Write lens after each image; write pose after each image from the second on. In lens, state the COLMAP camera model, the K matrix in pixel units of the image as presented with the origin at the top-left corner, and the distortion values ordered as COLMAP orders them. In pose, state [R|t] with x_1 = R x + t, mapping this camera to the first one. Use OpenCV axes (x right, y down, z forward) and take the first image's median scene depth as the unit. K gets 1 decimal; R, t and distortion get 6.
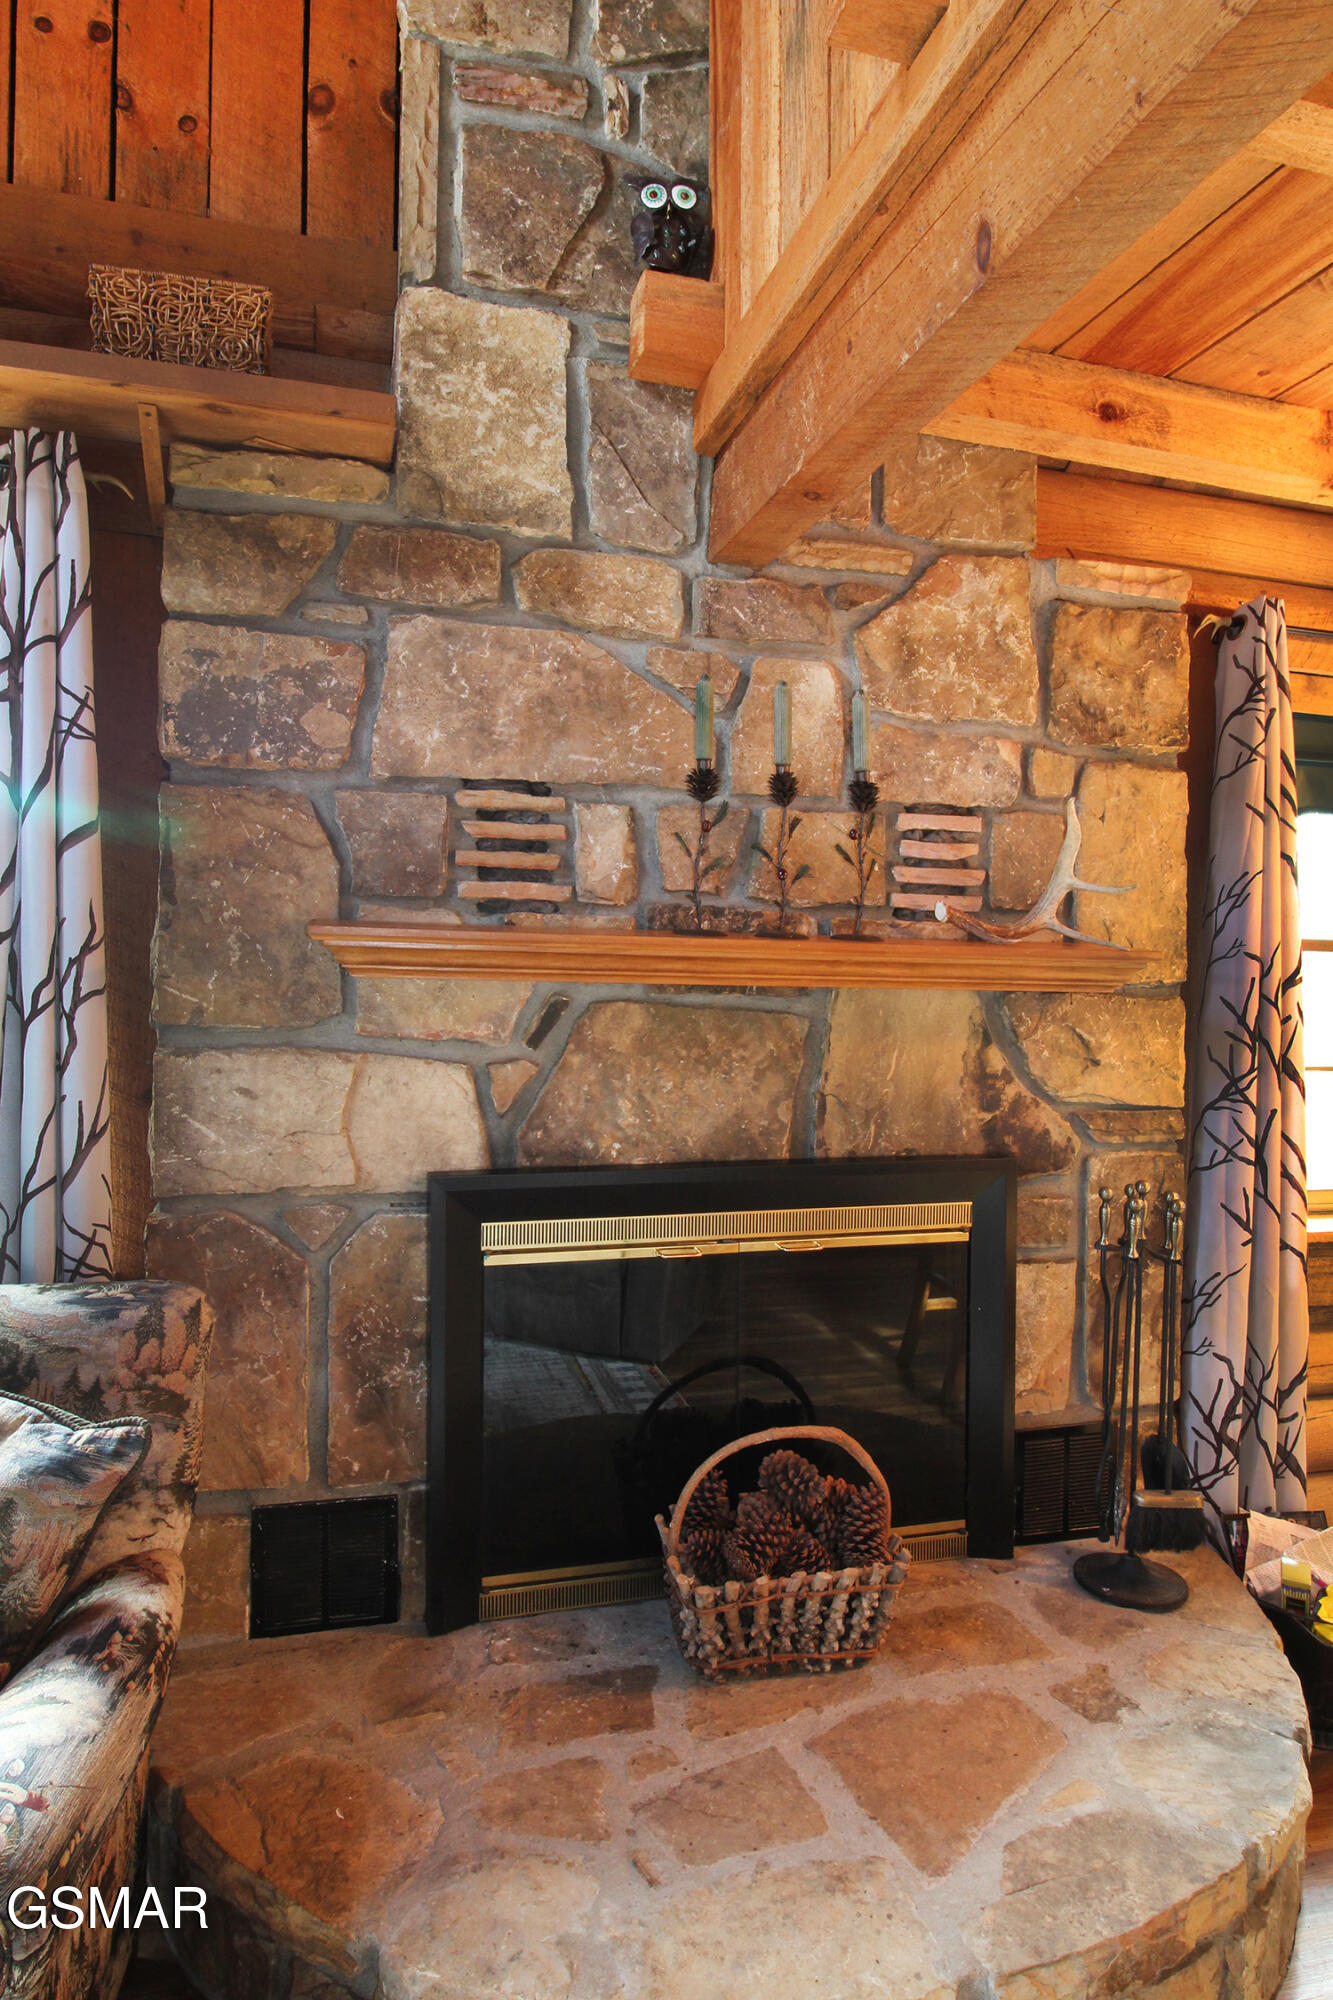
lens RADIAL K [[1200.1, 0, 657.4], [0, 1200.1, 913.8], [0, 0, 1]] dist [0.001586, -0.002139]
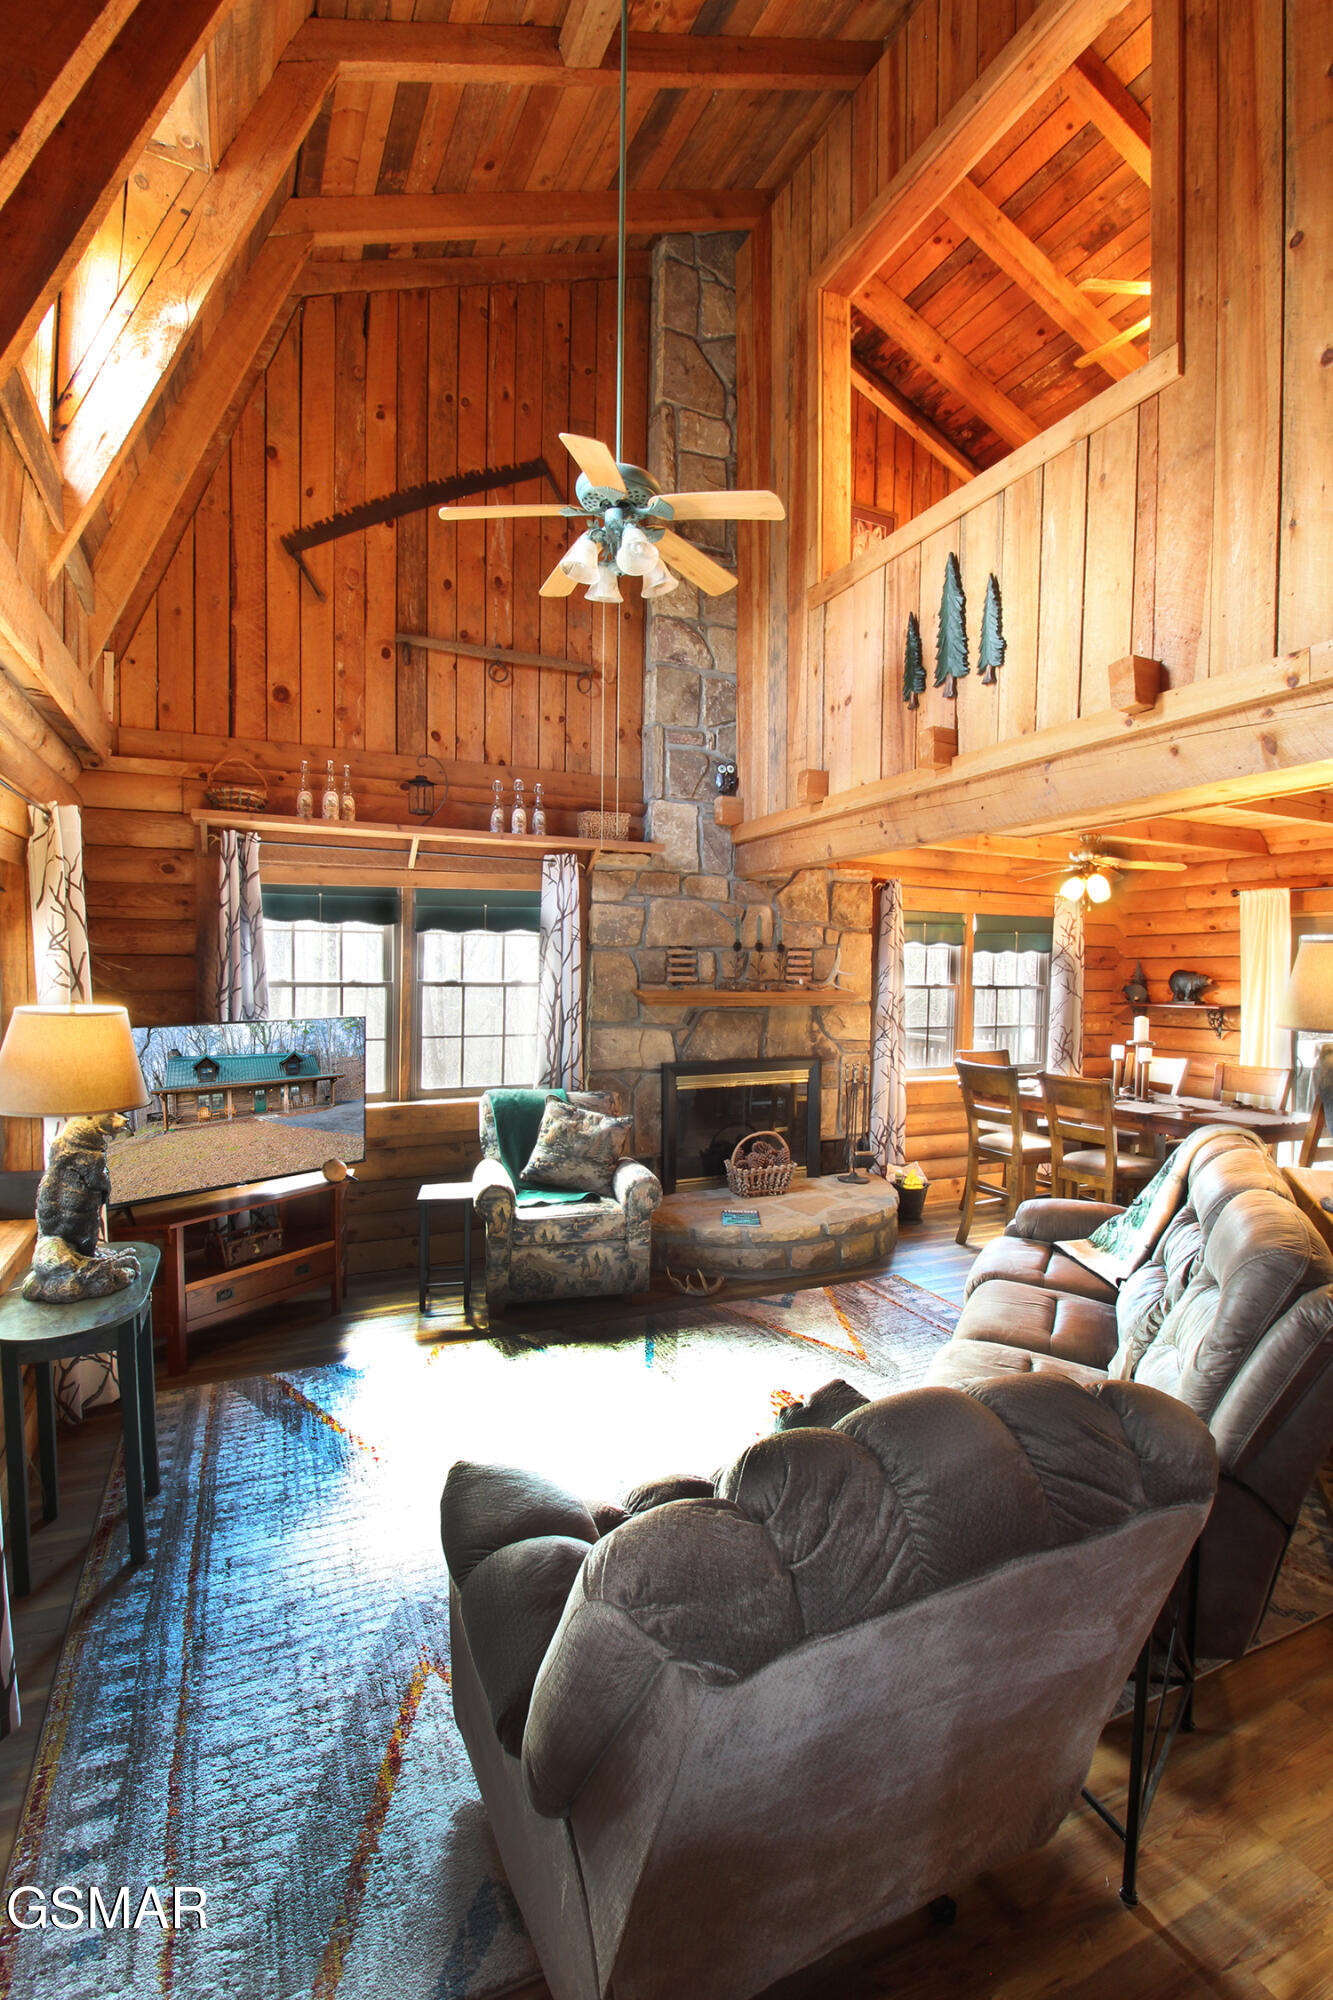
lens RADIAL K [[918.9, 0, 696.9], [0, 918.9, 1001.6], [0, 0, 1]] dist [-0.025776, -0.007422]
pose [[0.976099, -0.019624, 0.216439, -0.614810], [0.004879, 0.997643, 0.068449, -0.126701], [-0.217272, -0.065757, 0.973894, -1.455971]]
